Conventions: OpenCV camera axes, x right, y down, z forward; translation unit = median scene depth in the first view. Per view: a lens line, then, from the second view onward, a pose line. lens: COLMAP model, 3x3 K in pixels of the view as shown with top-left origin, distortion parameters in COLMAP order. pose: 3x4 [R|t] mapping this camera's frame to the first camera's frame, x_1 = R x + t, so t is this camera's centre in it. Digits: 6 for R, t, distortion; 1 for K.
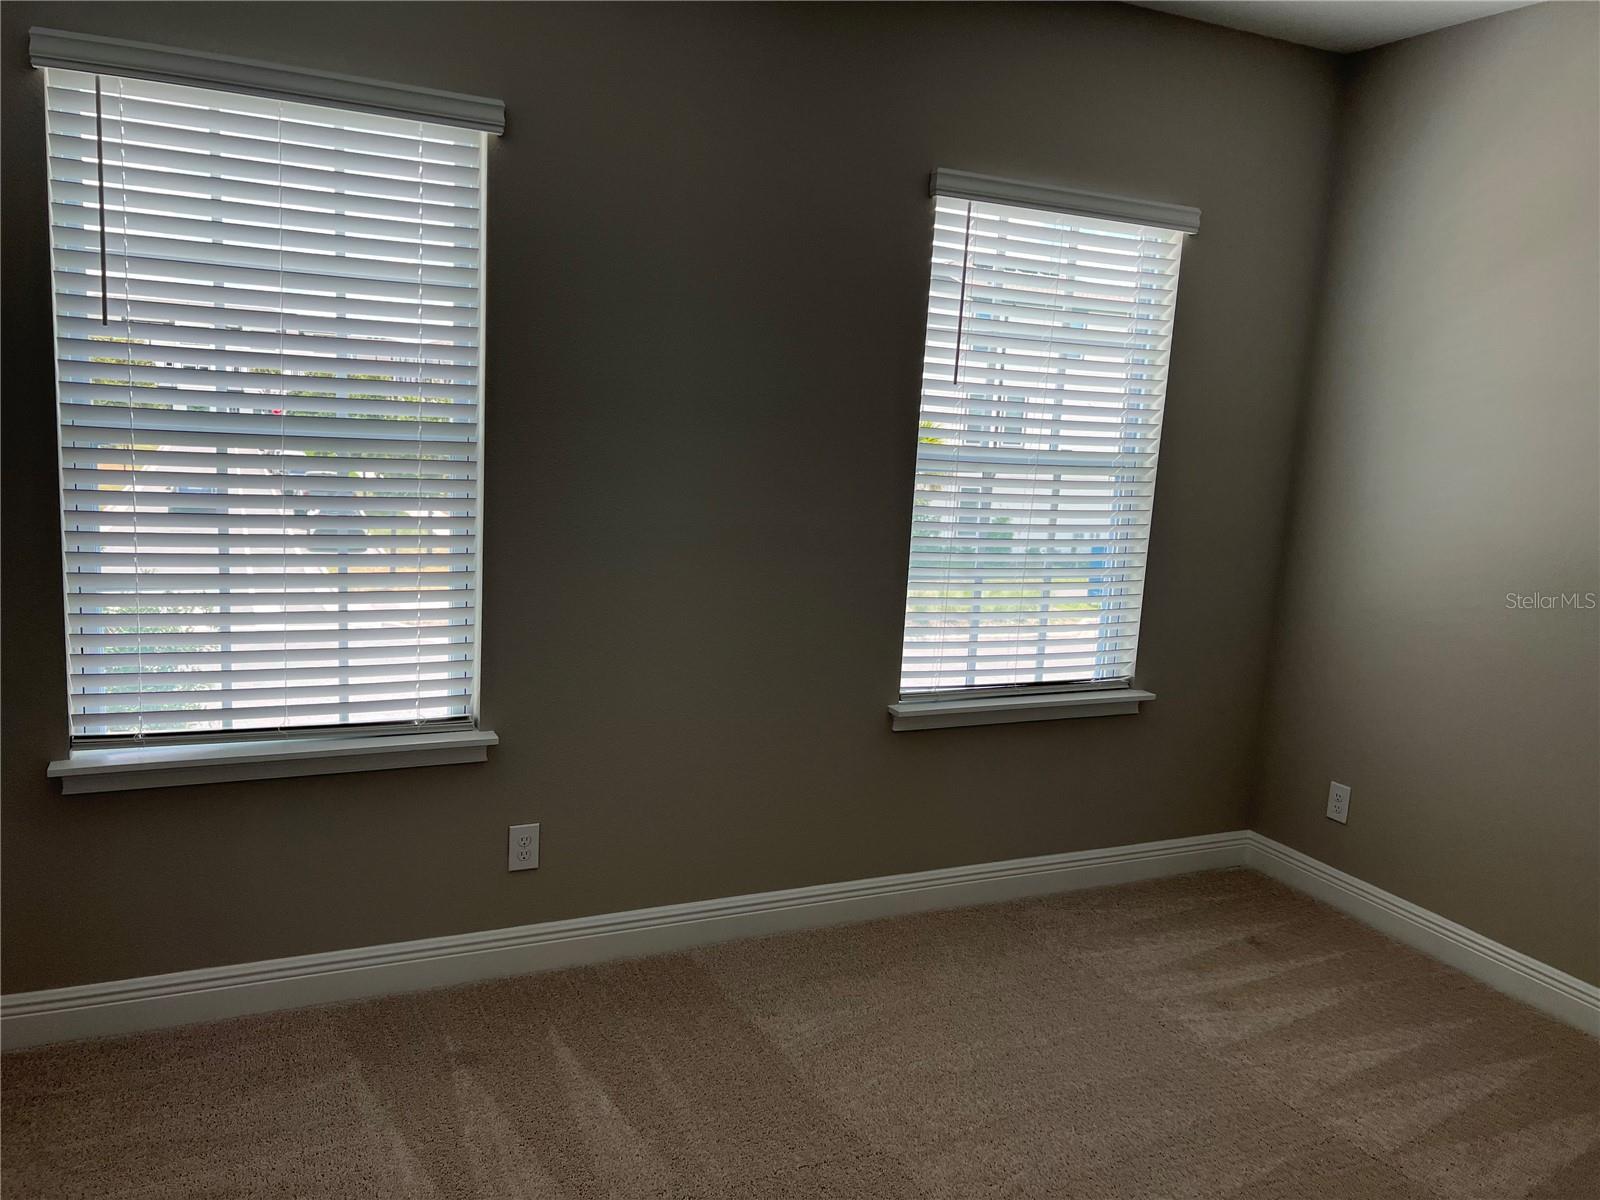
lens RADIAL K [[1183.6, 0, 800.0], [0, 1183.6, 600.0], [0, 0, 1]] dist [0.051087, -0.053932]
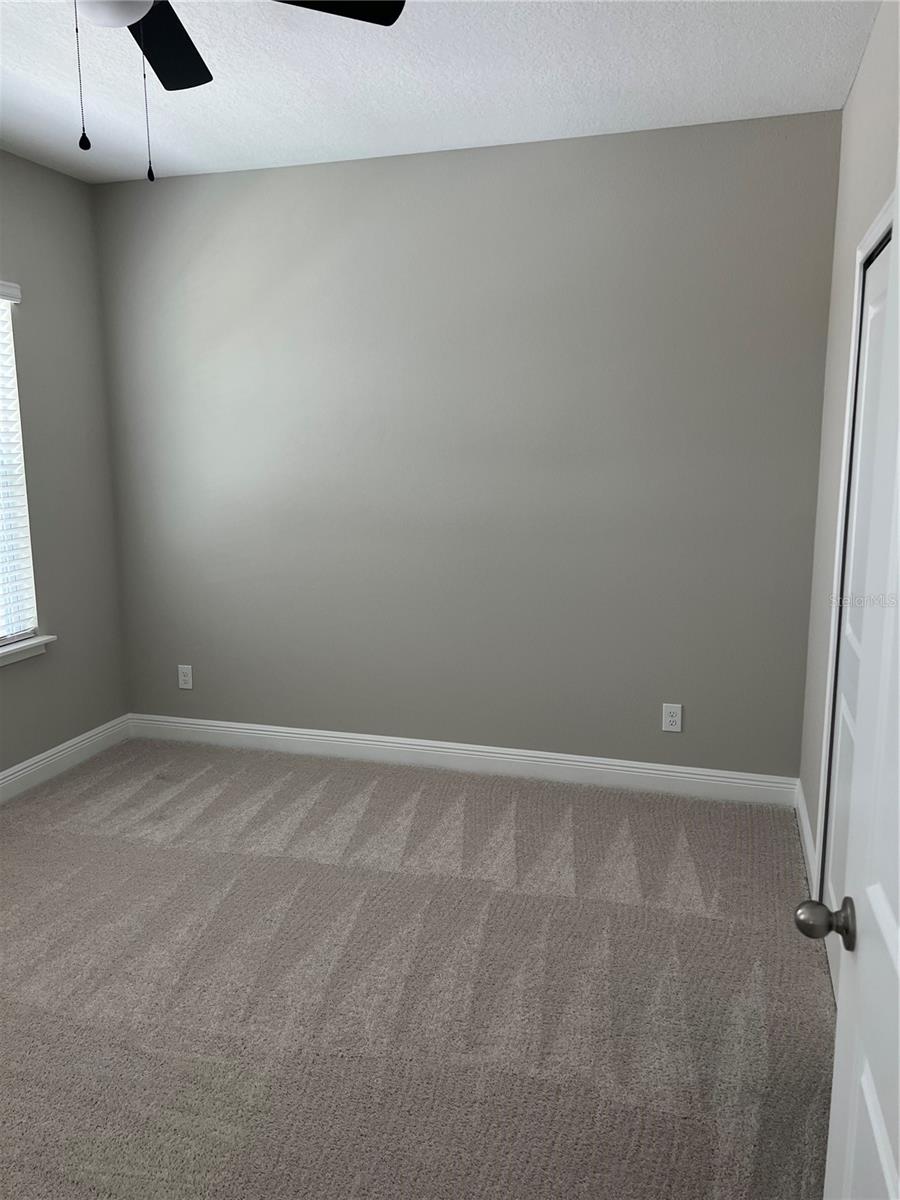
lens RADIAL K [[887.7, 0, 450.0], [0, 887.7, 600.0], [0, 0, 1]] dist [0.051087, -0.053932]
pose [[0.661267, -0.189544, 0.725810, -0.185294], [0.161651, 0.980825, 0.108865, -0.001833], [-0.732527, 0.045339, 0.679227, -0.068836]]
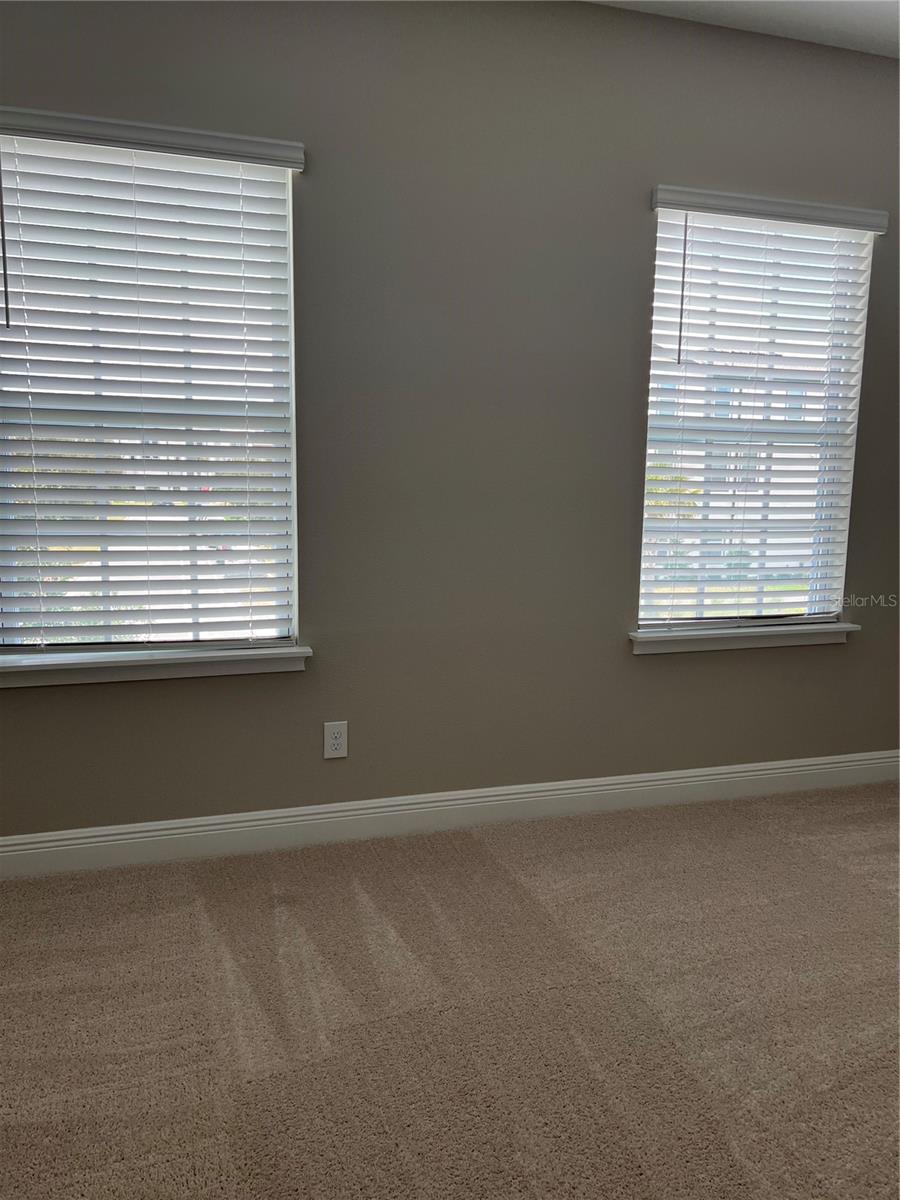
lens RADIAL K [[885.9, 0, 466.4], [0, 885.9, 602.3], [0, 0, 1]] dist [0.057514, -0.067847]
pose [[0.990857, -0.022472, -0.133034, 0.034548], [0.019642, 0.999553, -0.022549, 0.084649], [0.133481, 0.019730, 0.990855, 0.078330]]
